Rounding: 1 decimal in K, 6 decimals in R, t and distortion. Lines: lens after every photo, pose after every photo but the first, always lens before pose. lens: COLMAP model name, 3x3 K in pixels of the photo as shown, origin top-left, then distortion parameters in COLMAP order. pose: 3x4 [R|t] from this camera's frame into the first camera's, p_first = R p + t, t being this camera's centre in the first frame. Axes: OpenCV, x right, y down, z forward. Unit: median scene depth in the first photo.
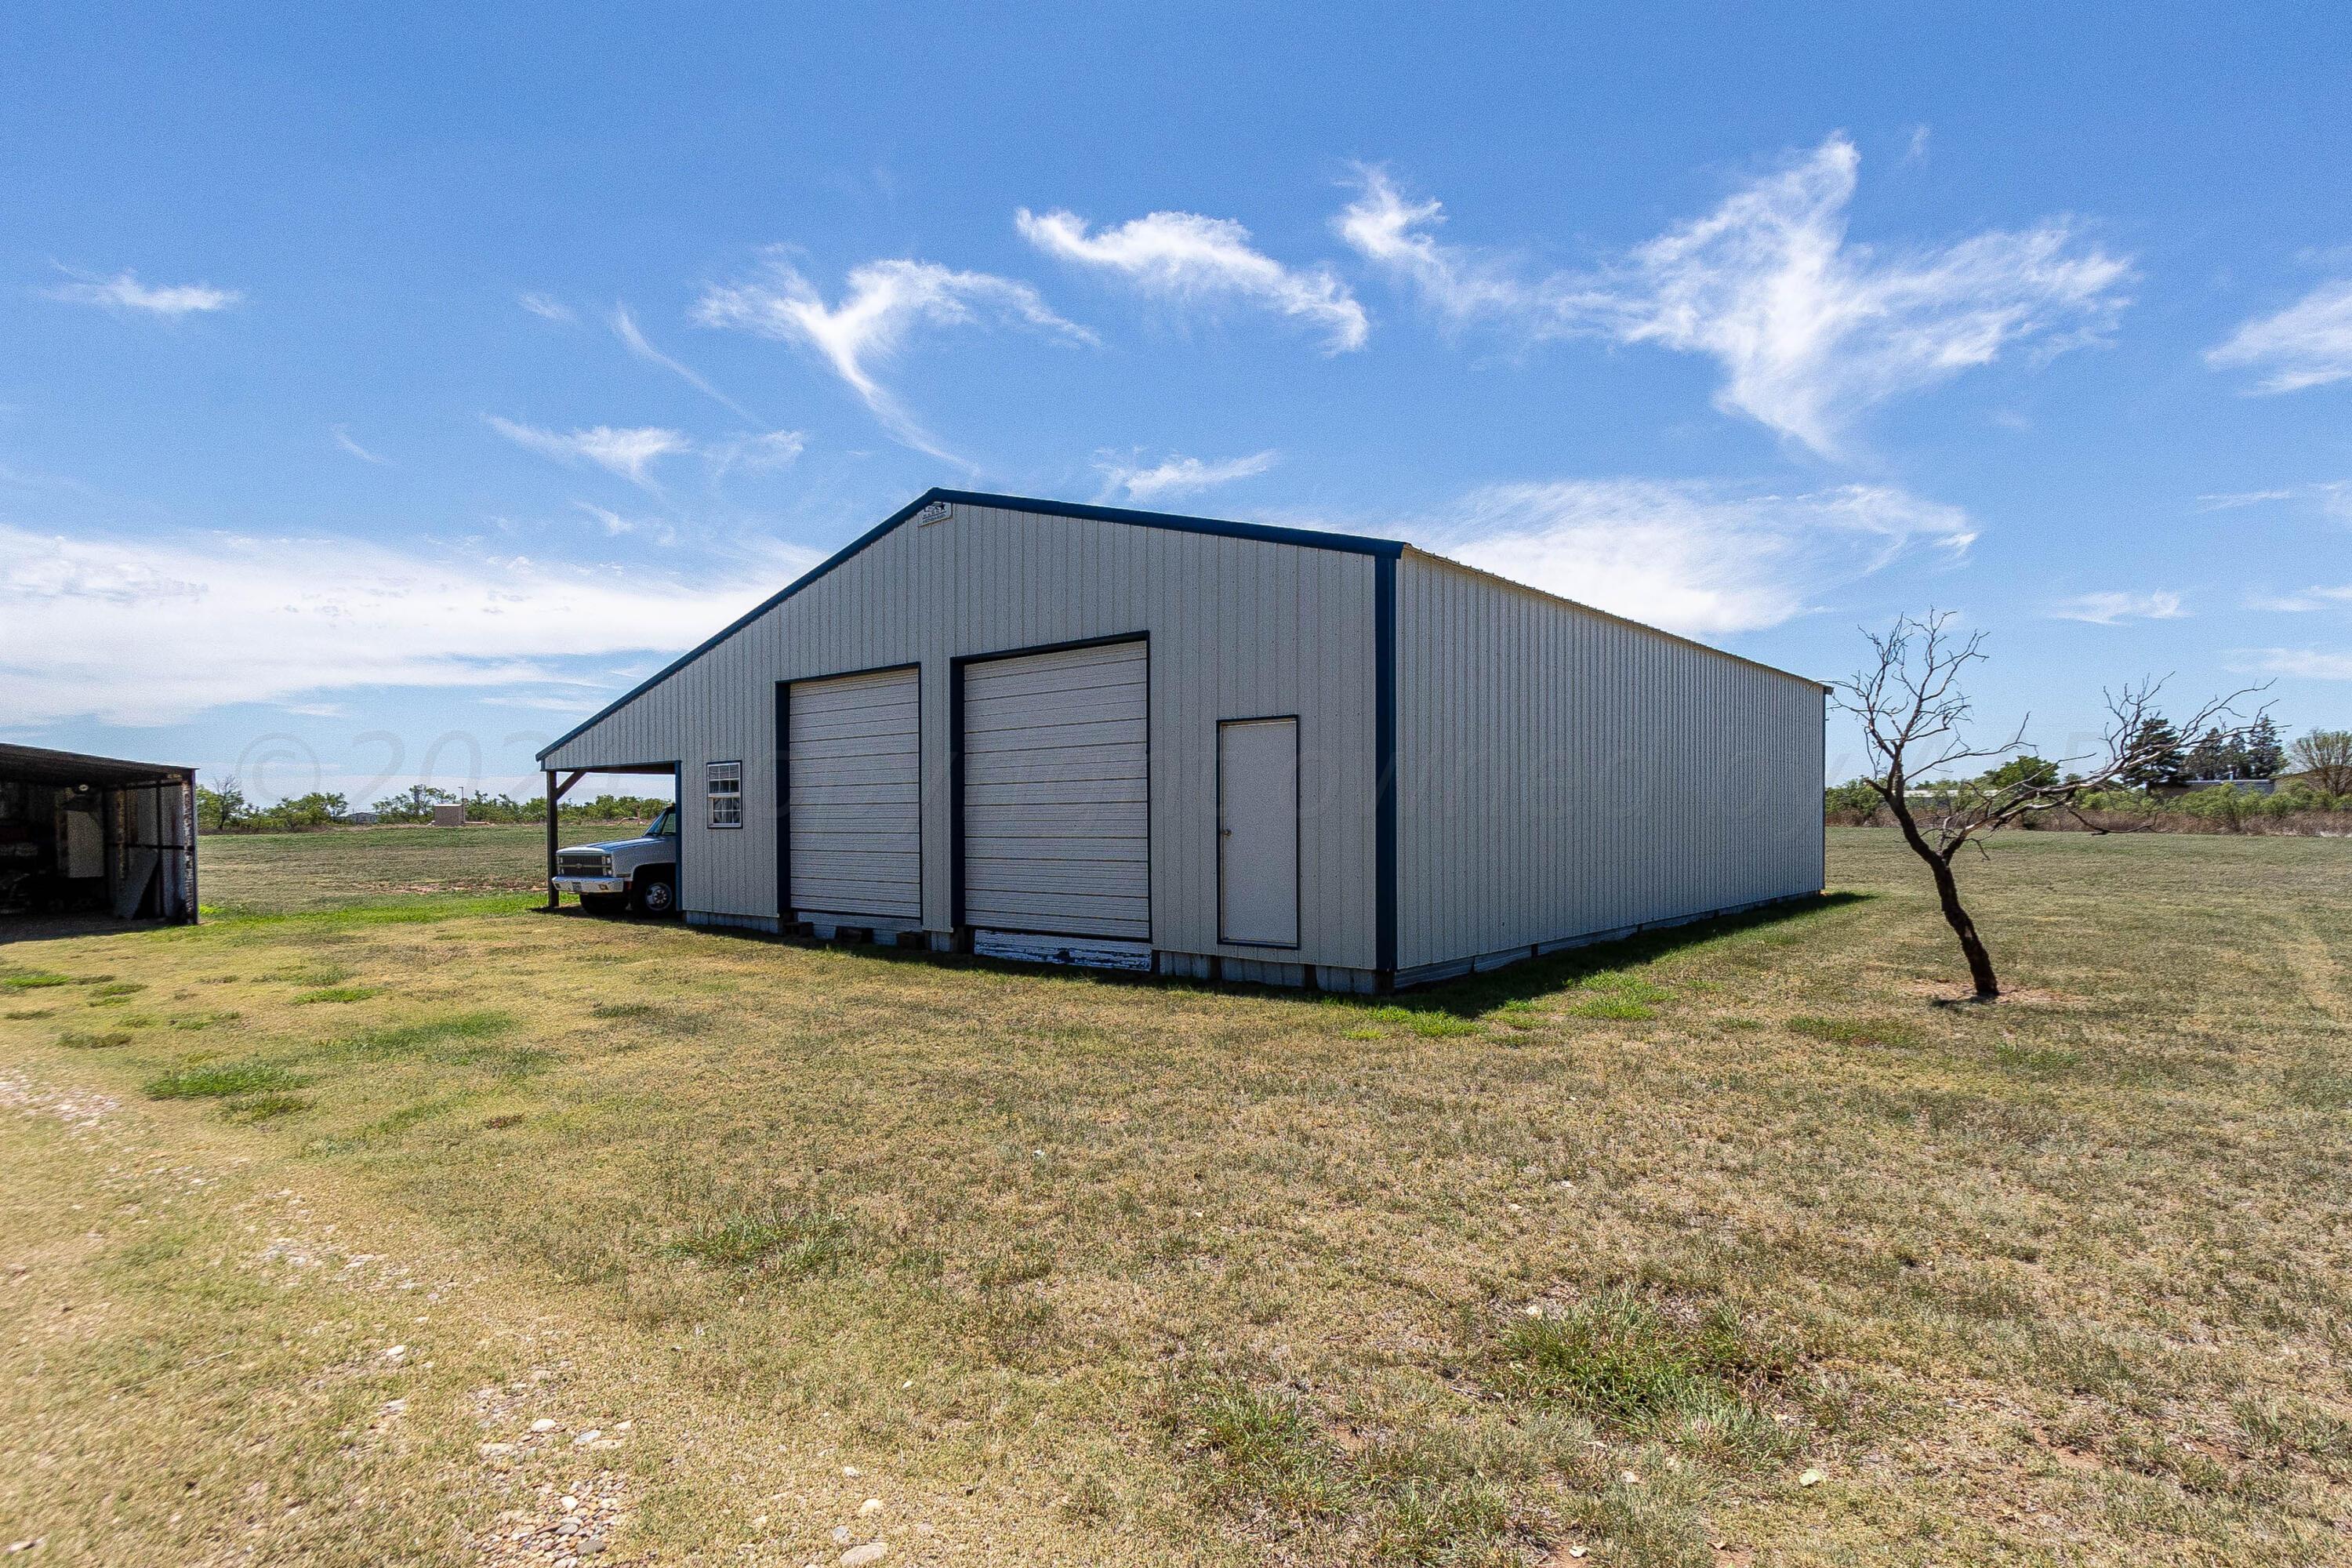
lens RADIAL K [[1225.6, 0, 1213.7], [0, 1225.6, 843.5], [0, 0, 1]] dist [0.009665, -0.000328]
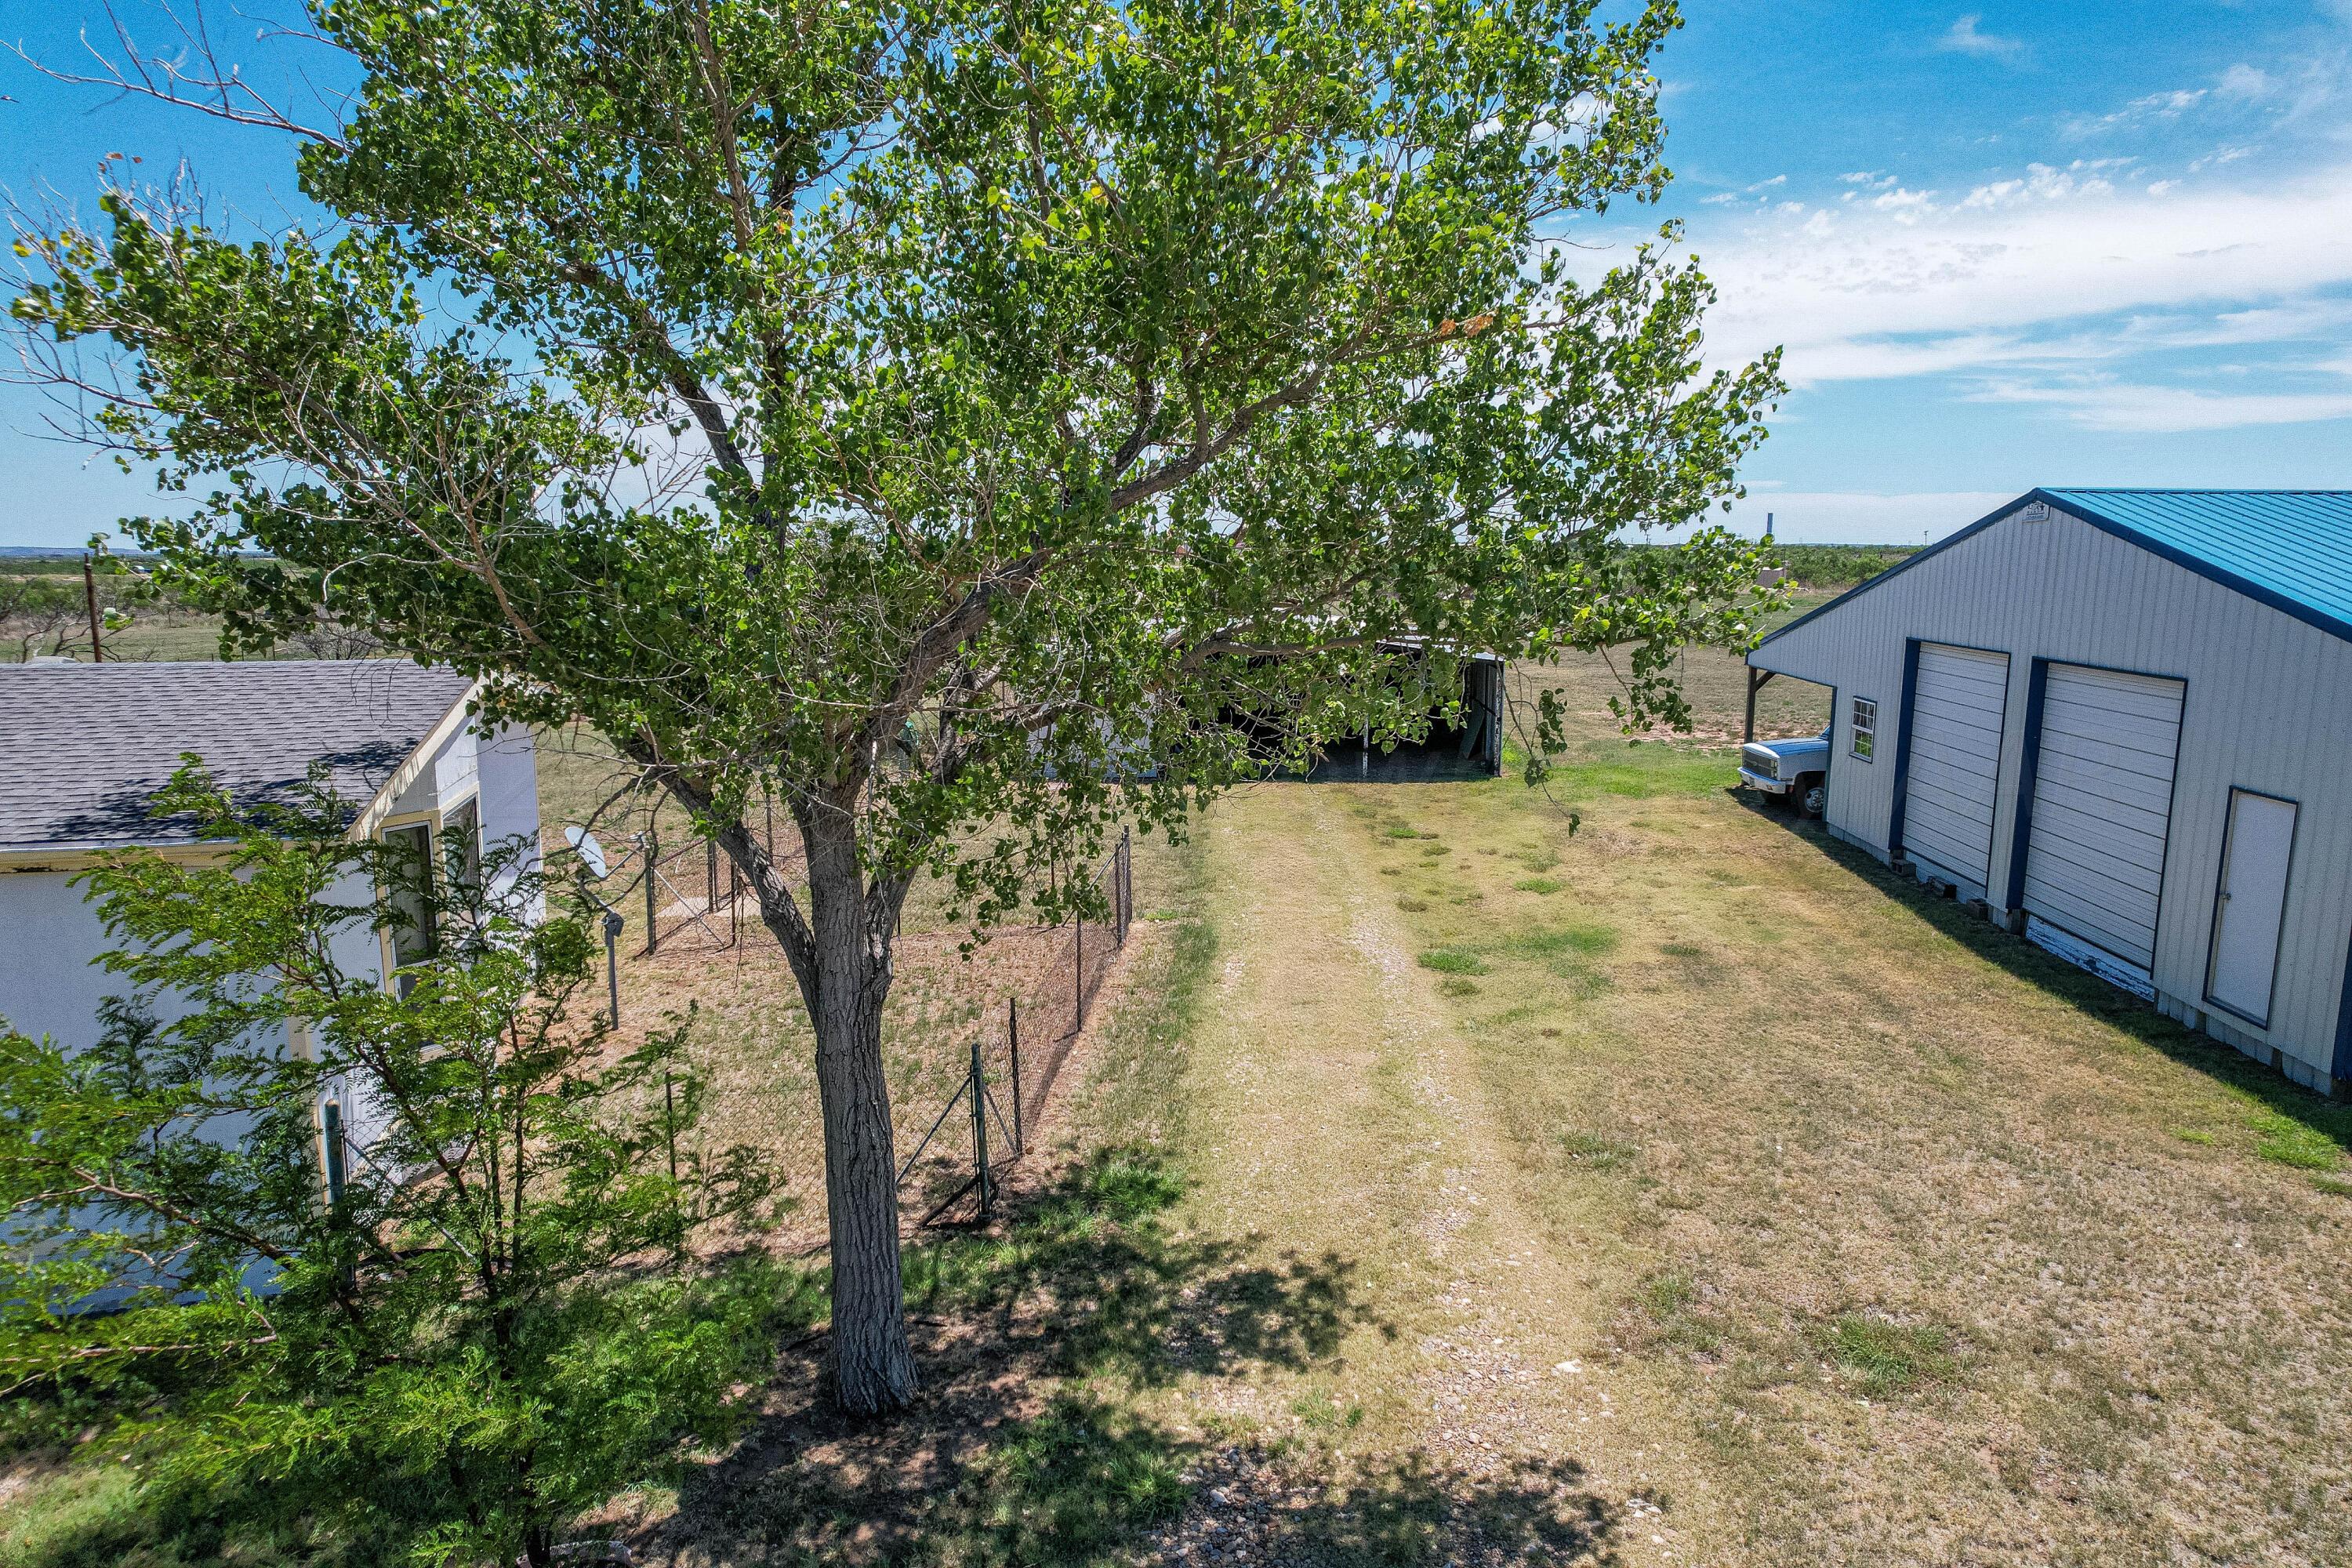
lens RADIAL K [[1526.0, 0, 1177.3], [0, 1526.0, 788.5], [0, 0, 1]] dist [-0.079061, 0.083934]
pose [[0.586470, 0.140089, -0.797765, 0.391538], [-0.028394, 0.987880, 0.152600, -0.214667], [0.809473, -0.066844, 0.583339, -0.336995]]
